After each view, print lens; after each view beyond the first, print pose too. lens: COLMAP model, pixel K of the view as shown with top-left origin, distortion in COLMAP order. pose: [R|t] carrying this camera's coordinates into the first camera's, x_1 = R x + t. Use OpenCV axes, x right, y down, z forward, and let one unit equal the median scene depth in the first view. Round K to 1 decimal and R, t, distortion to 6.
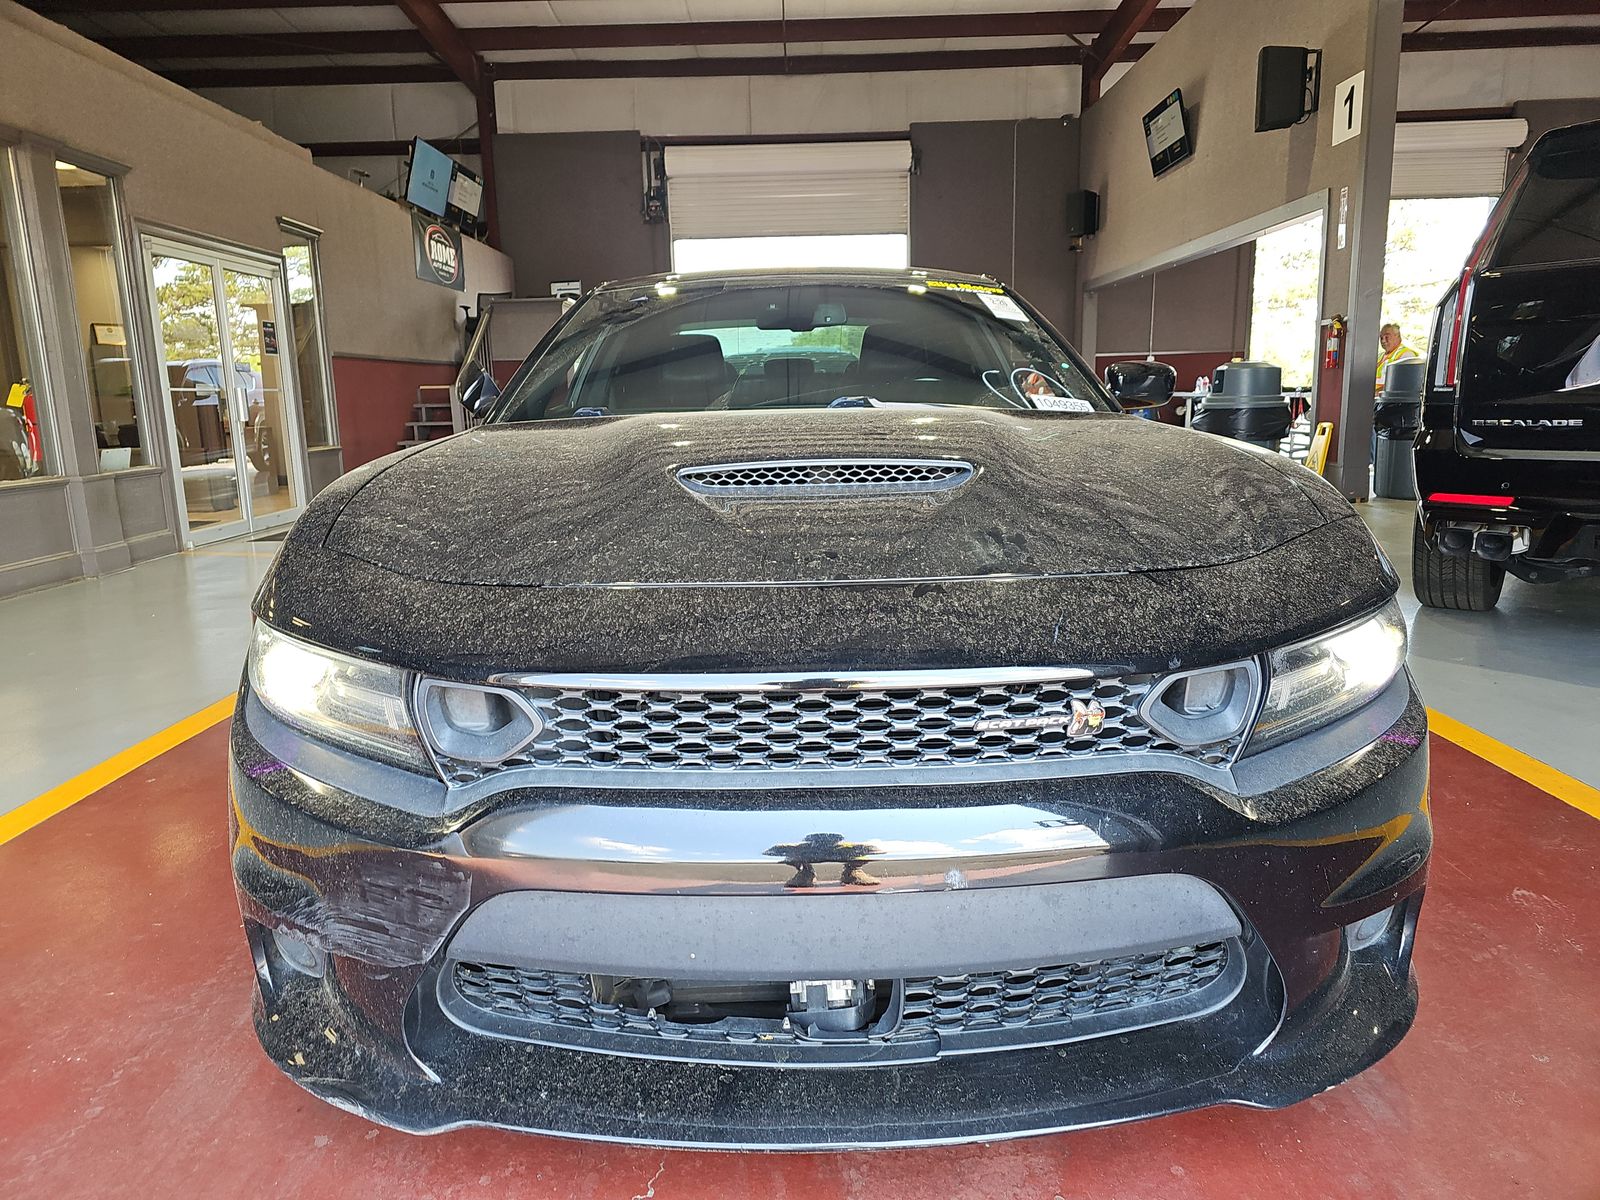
lens RADIAL K [[1064.0, 0, 799.6], [0, 1064.0, 599.4], [0, 0, 1]] dist [0.009812, 0.005053]
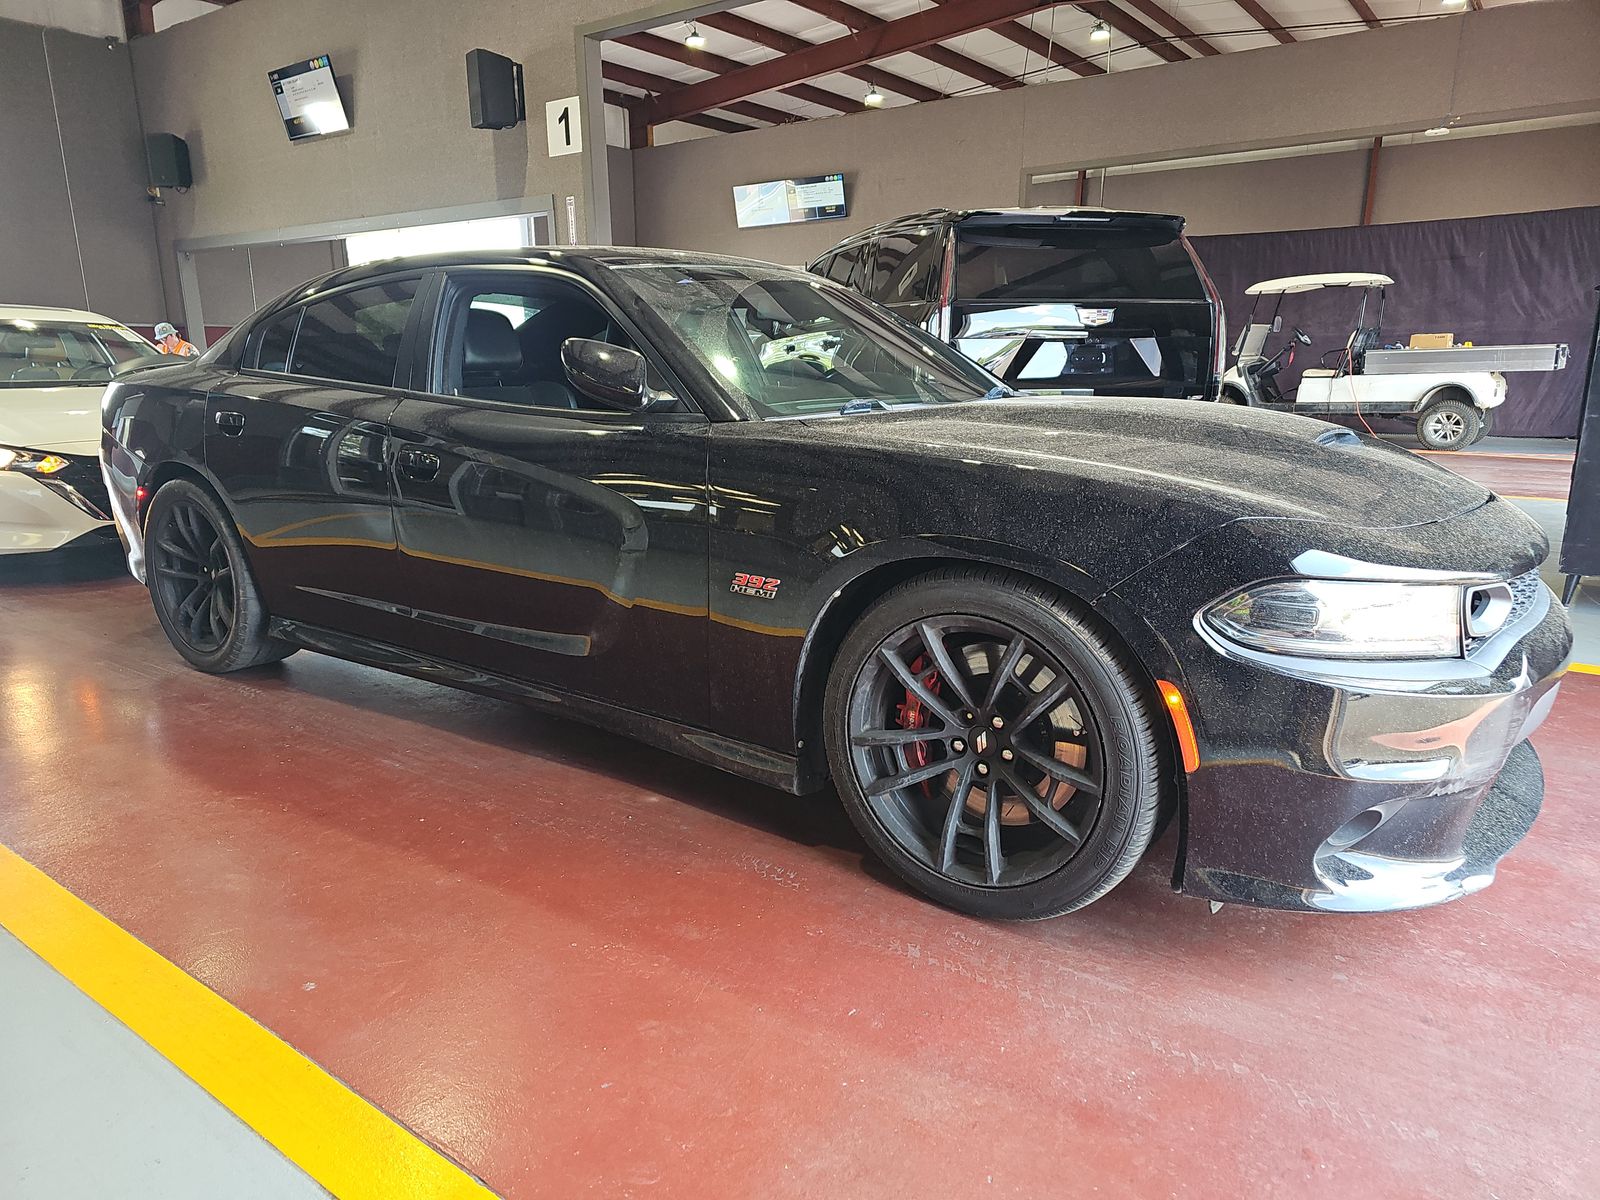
lens RADIAL K [[1064.0, 0, 802.6], [0, 1064.0, 599.1], [0, 0, 1]] dist [0.009812, 0.005053]
pose [[0.595118, -0.165551, 0.786401, -0.118099], [0.141443, 0.984853, 0.100289, -0.016488], [-0.791093, 0.051547, 0.609520, 0.052284]]
